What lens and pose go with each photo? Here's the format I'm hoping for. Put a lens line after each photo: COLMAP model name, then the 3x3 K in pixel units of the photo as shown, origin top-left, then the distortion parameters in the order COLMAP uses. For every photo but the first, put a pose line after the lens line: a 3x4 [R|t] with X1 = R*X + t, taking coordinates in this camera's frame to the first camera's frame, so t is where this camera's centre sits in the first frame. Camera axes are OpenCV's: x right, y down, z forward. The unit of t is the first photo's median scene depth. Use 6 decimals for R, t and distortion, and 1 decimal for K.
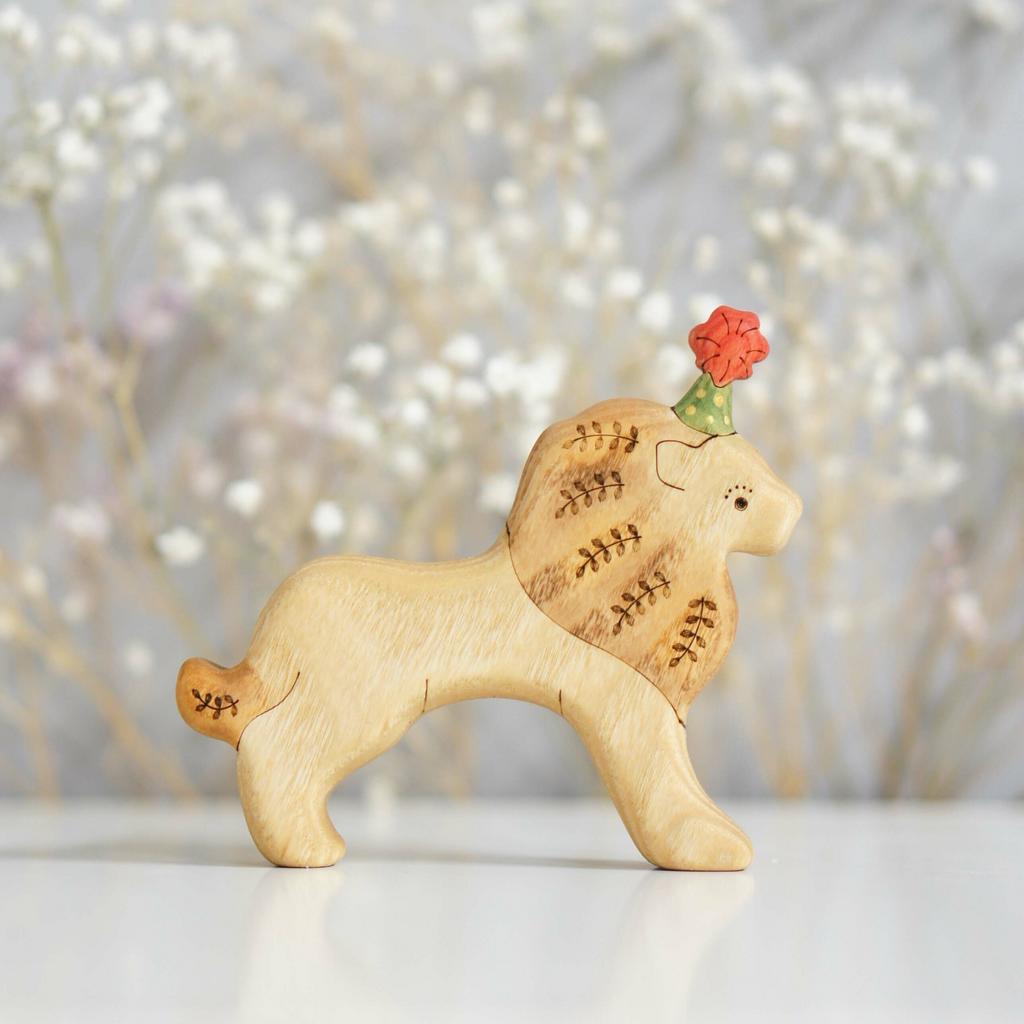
lens RADIAL K [[5090.4, 0, 481.4], [0, 5090.4, 558.7], [0, 0, 1]] dist [0.707567, 0.000000]
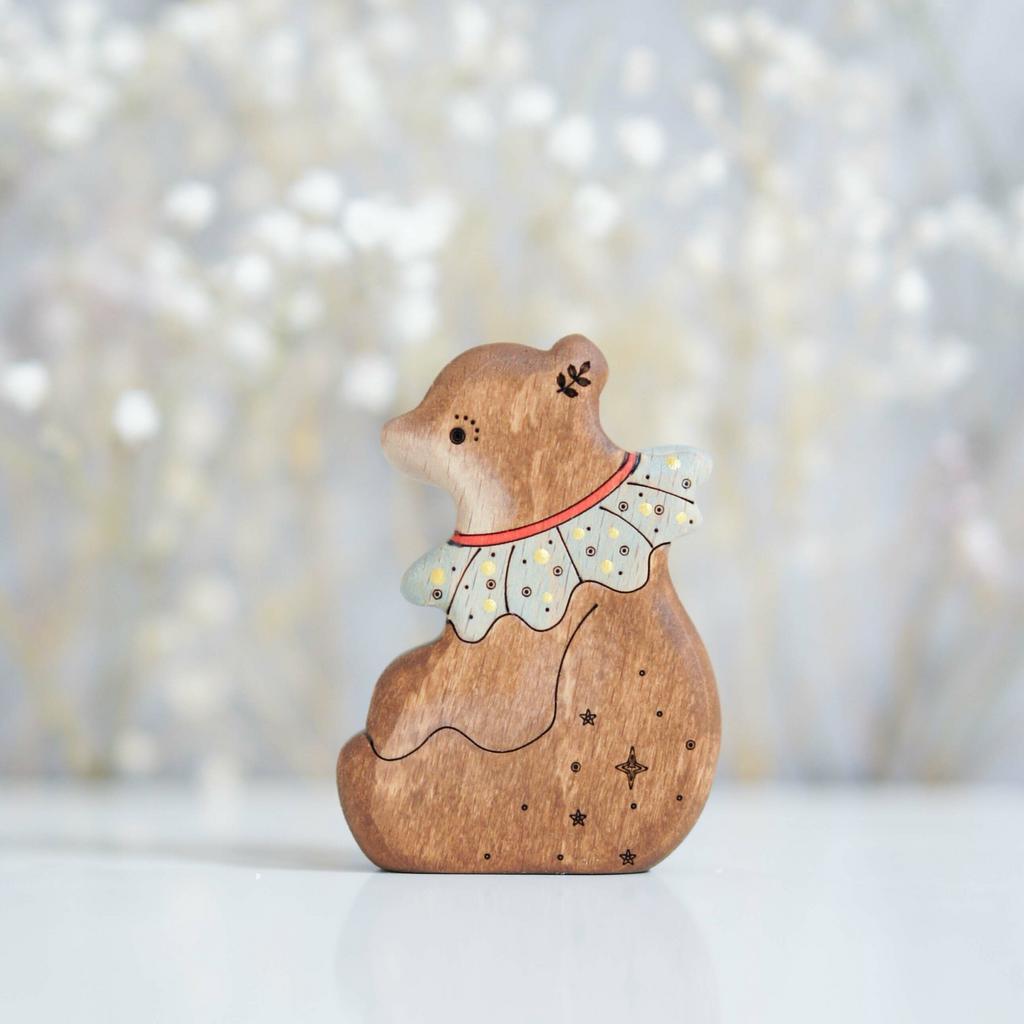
lens RADIAL K [[5090.4, 0, 516.2], [0, 5090.4, 503.6], [0, 0, 1]] dist [0.707567, 0.000000]
pose [[0.999985, 0.005162, 0.001918, 0.024117], [-0.005146, 0.999953, -0.008238, 0.011188], [-0.001961, 0.008228, 0.999964, 0.233237]]
